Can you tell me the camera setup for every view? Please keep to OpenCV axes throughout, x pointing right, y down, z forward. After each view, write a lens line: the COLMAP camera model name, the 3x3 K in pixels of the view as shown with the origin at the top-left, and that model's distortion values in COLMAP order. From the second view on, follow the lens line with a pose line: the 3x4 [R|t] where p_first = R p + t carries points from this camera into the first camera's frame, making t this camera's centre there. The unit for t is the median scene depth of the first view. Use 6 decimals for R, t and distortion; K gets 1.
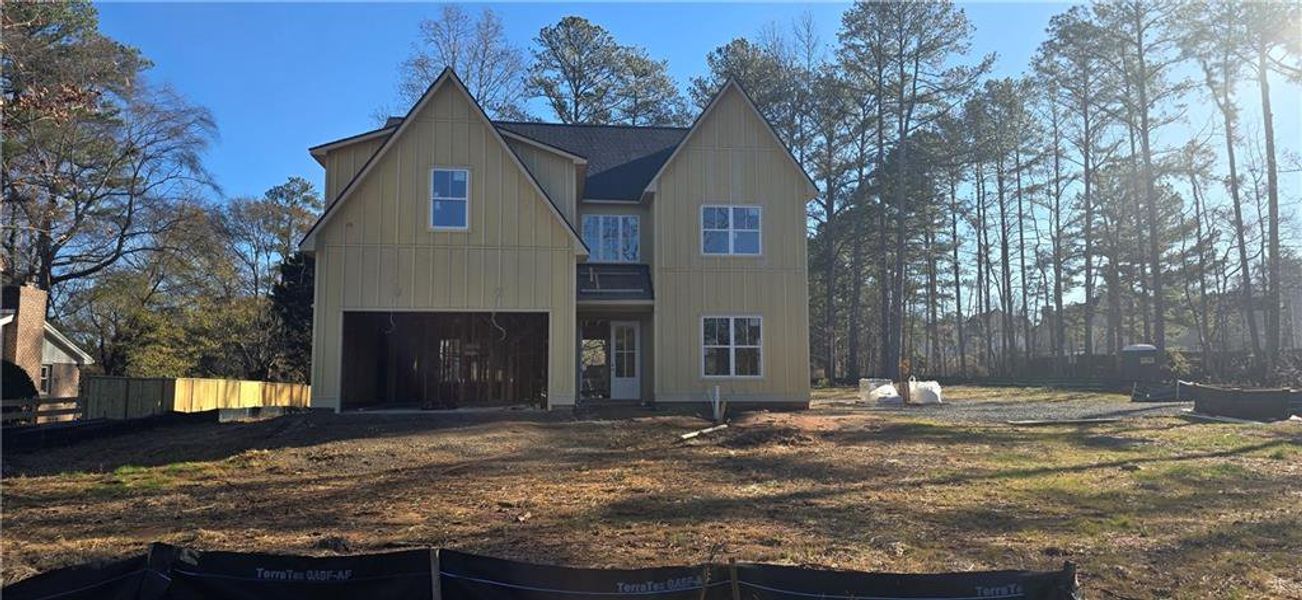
lens RADIAL K [[870.9, 0, 651.0], [0, 870.9, 300.0], [0, 0, 1]] dist [0.186176, -0.293276]
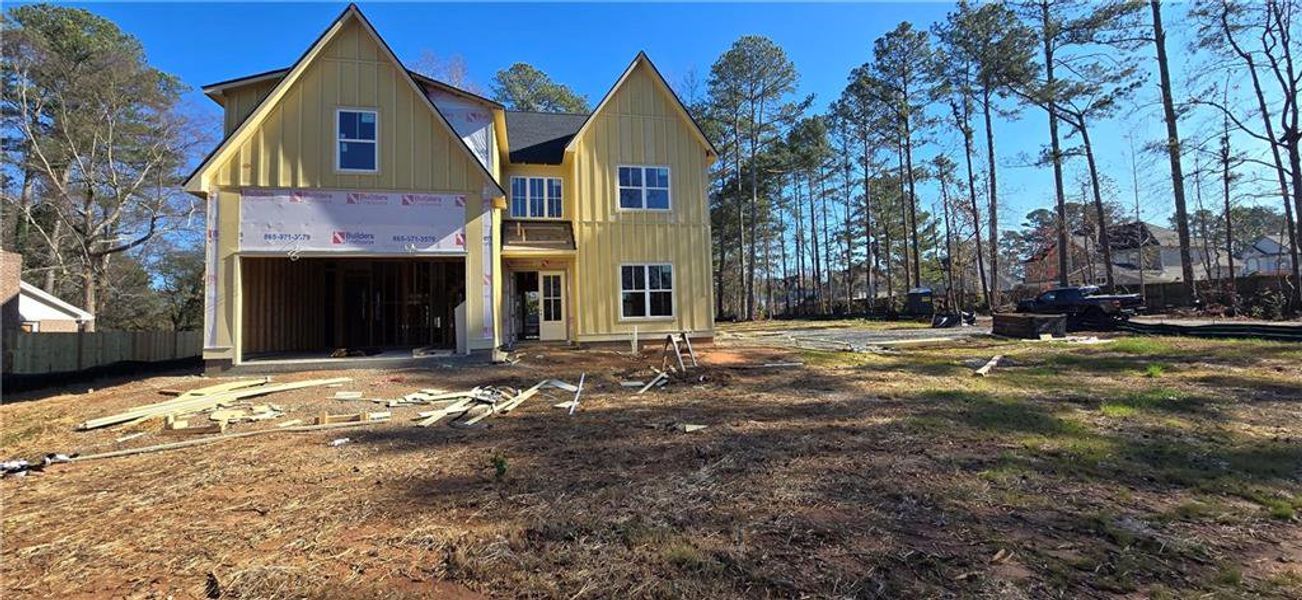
lens RADIAL K [[542.6, 0, 656.6], [0, 542.6, 293.4], [0, 0, 1]] dist [-0.001001, -0.000058]
pose [[0.991553, -0.020701, 0.128042, 0.007437], [0.015908, 0.999138, 0.038342, 0.014367], [-0.128726, -0.035981, 0.991027, 0.145224]]
